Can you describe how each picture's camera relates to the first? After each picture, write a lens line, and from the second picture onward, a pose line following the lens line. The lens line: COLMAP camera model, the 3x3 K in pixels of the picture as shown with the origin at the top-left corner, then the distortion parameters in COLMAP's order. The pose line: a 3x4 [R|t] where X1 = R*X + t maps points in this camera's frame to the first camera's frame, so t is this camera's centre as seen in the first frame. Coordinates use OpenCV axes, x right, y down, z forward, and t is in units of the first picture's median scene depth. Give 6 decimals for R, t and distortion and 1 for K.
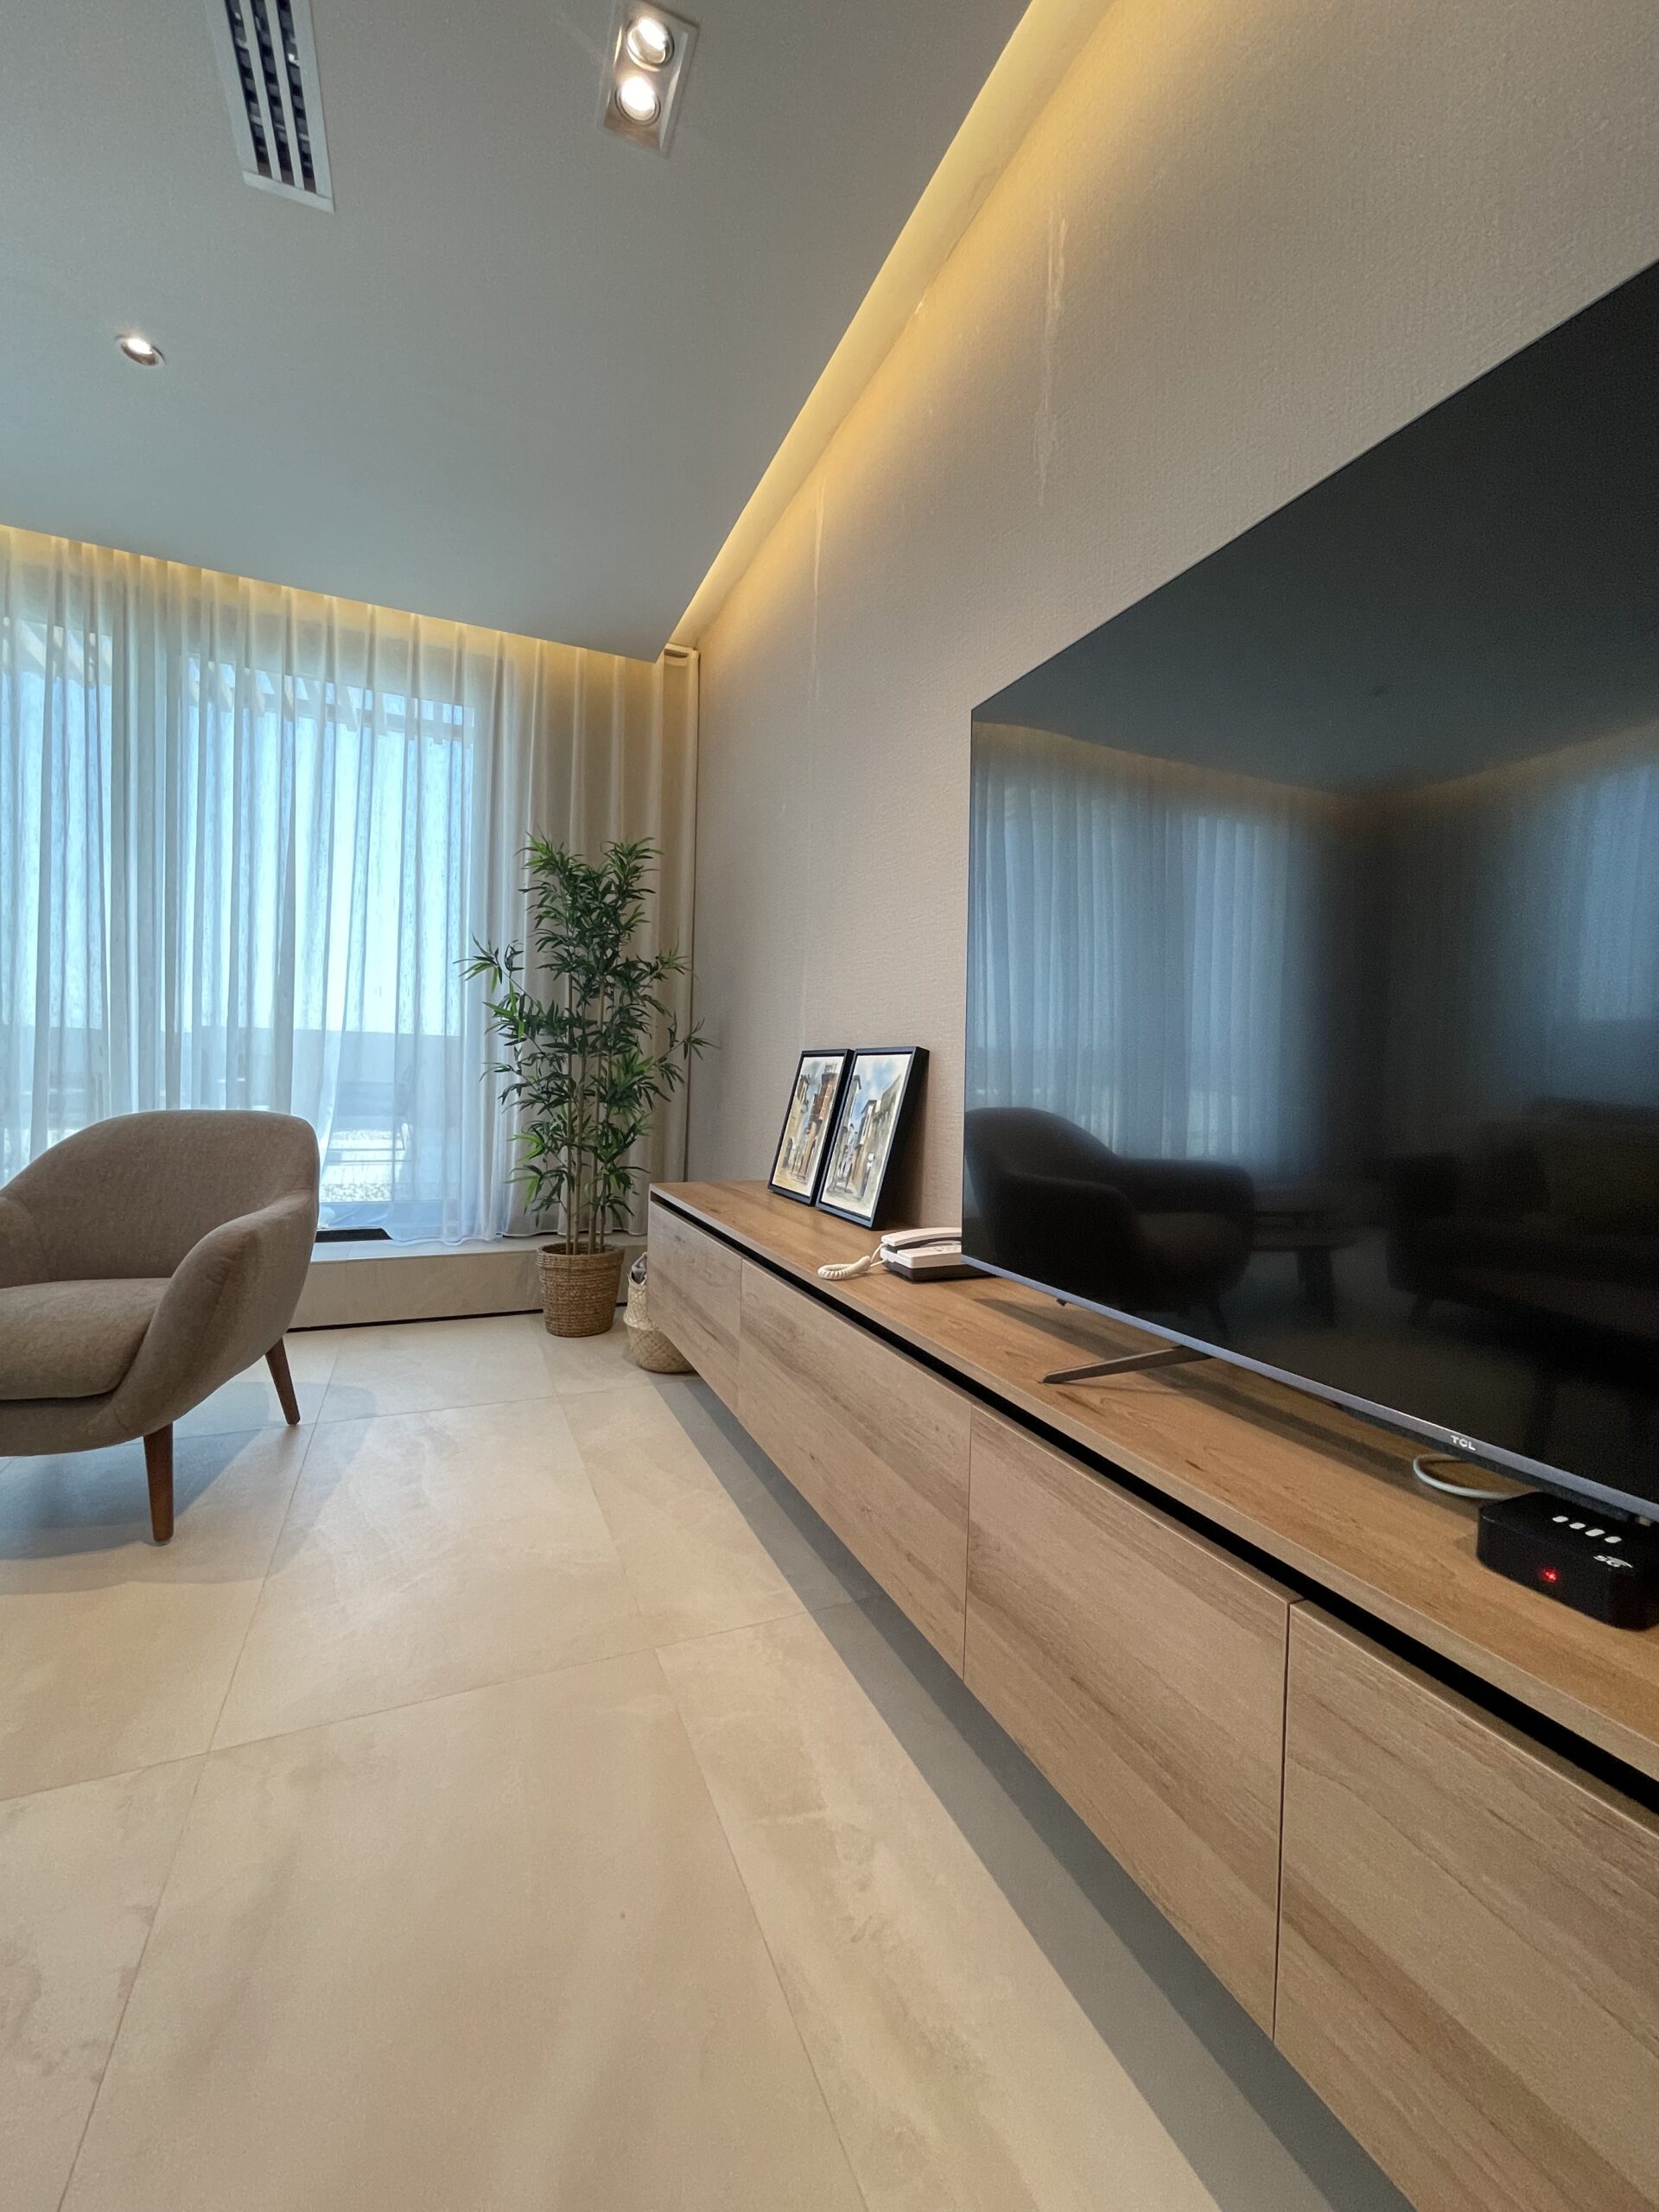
lens RADIAL K [[903.1, 0, 832.7], [0, 903.1, 1095.4], [0, 0, 1]] dist [-0.000532, -0.000426]
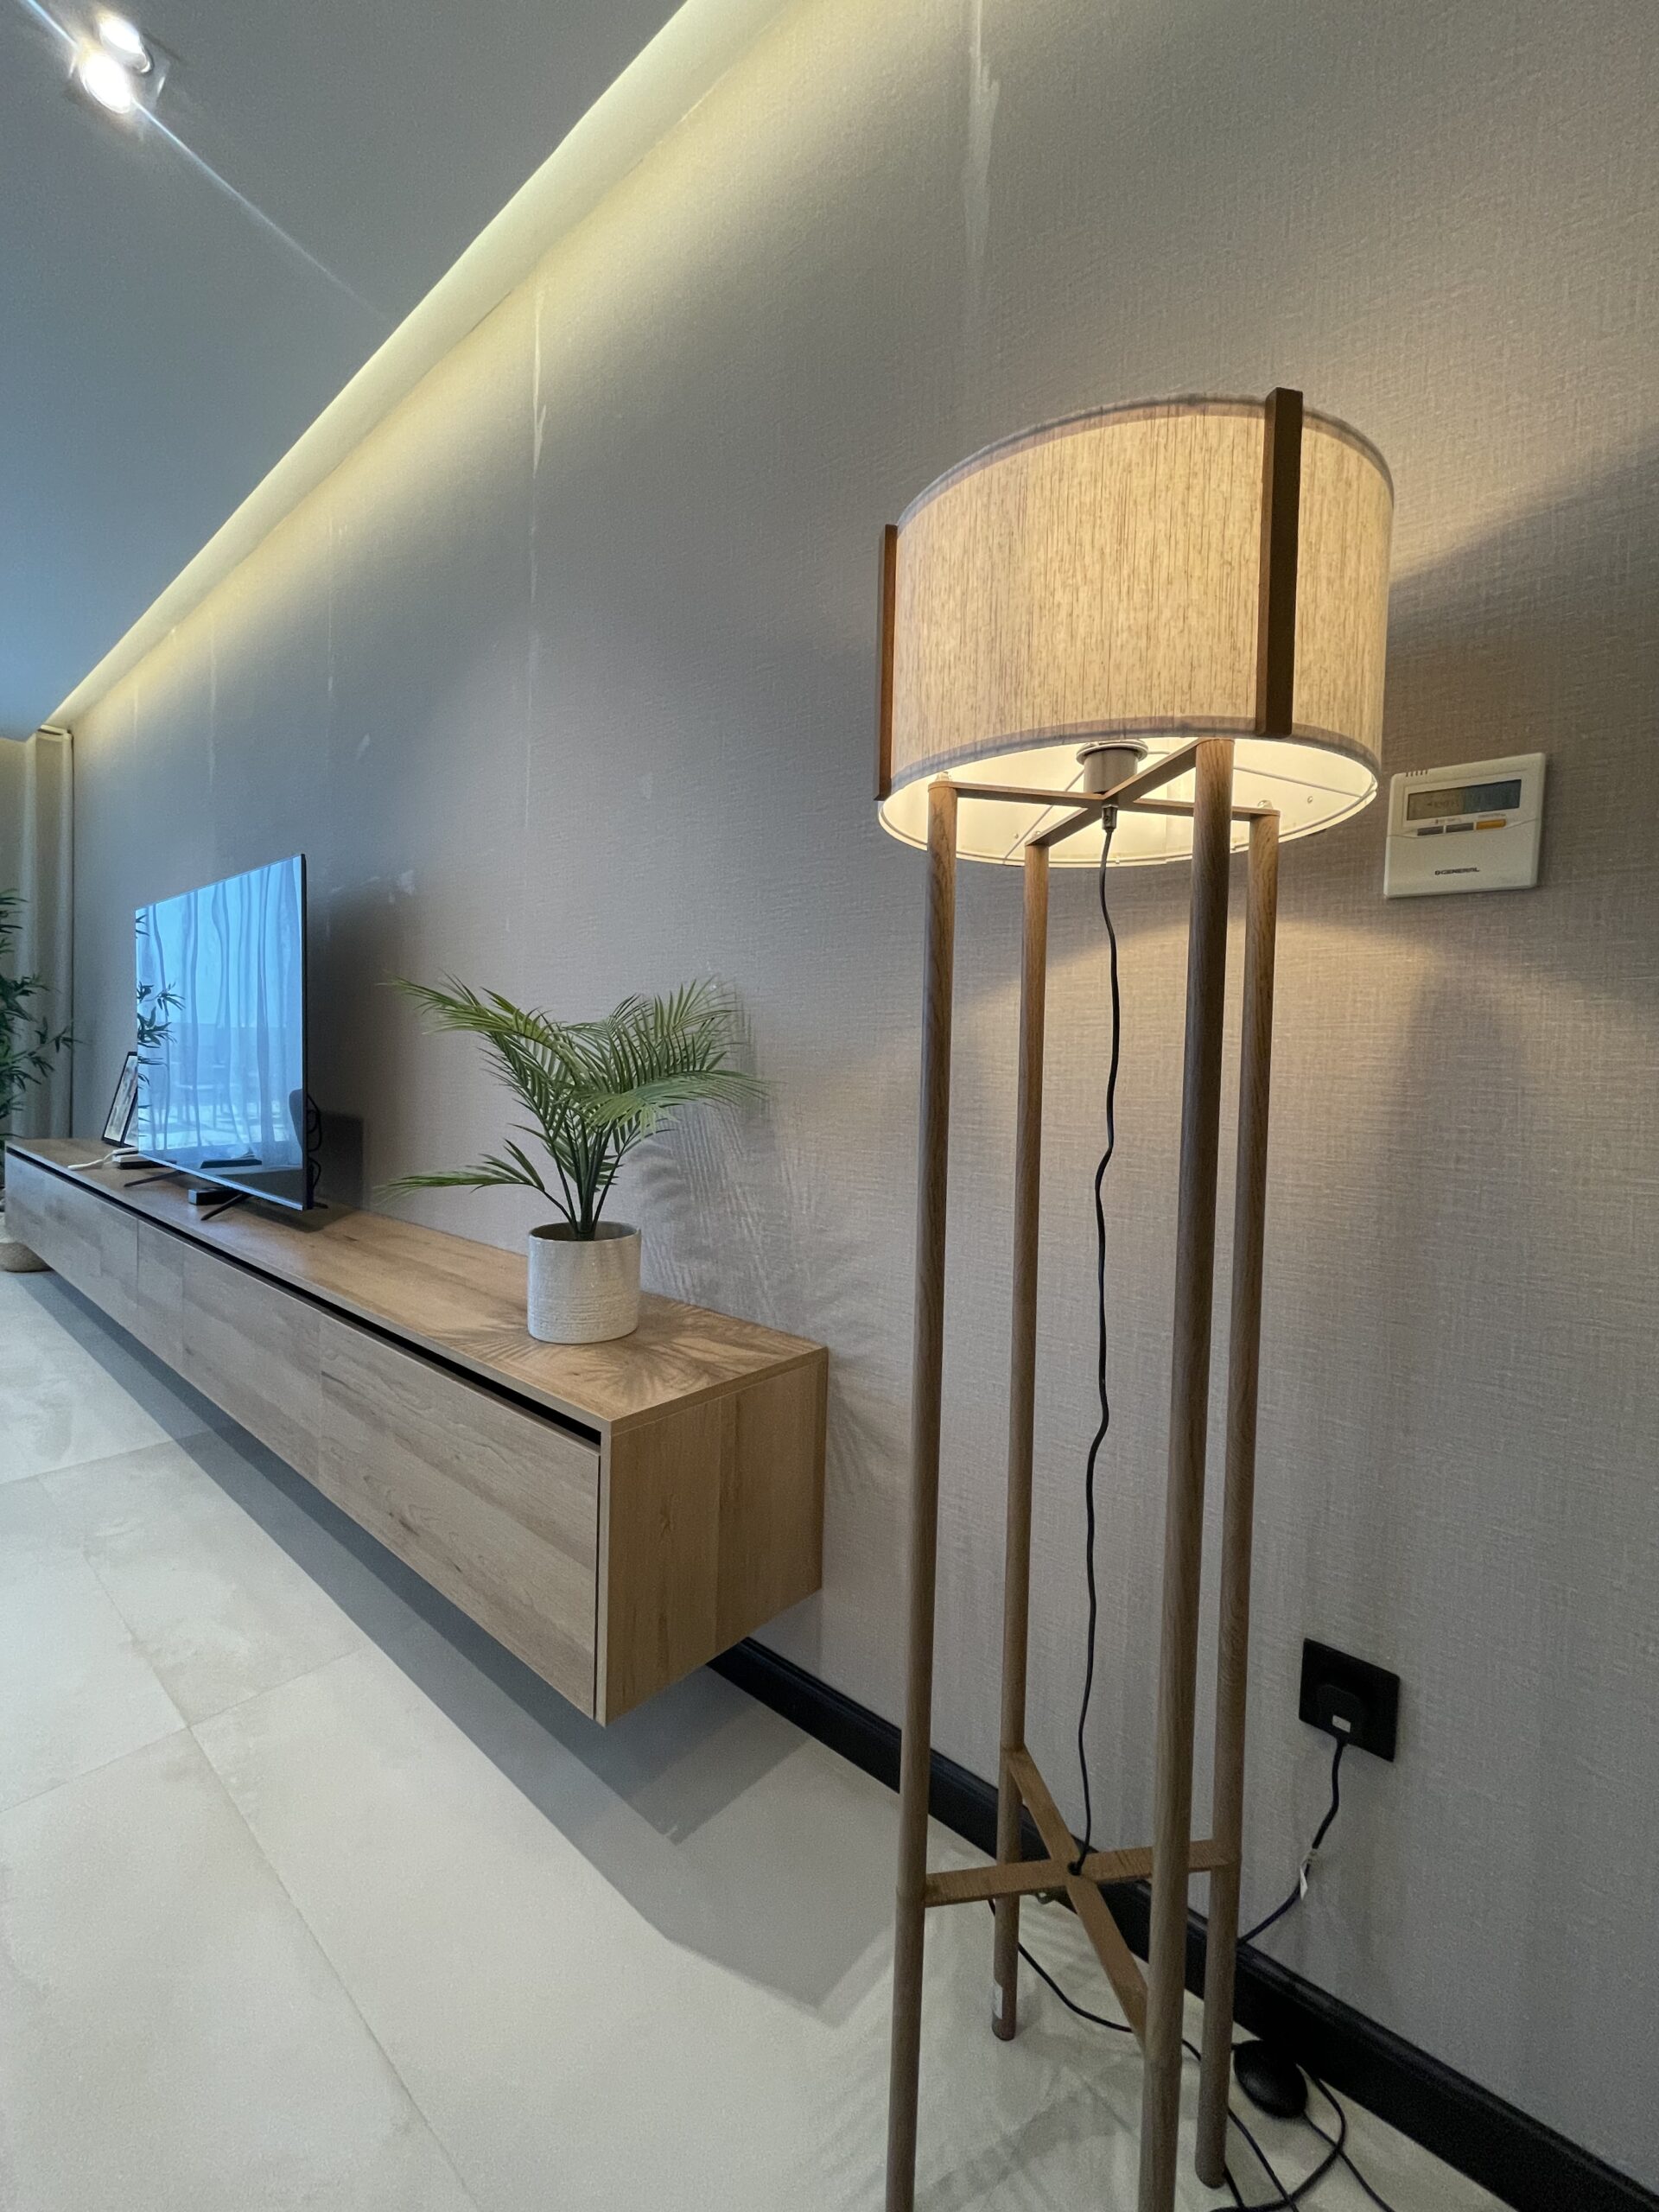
lens RADIAL K [[903.1, 0, 832.7], [0, 903.1, 1095.4], [0, 0, 1]] dist [-0.000532, -0.000426]
pose [[0.900244, -0.011118, 0.435243, 0.301377], [0.002732, 0.999798, 0.019889, -0.000487], [-0.435377, -0.016716, 0.900093, -0.732574]]
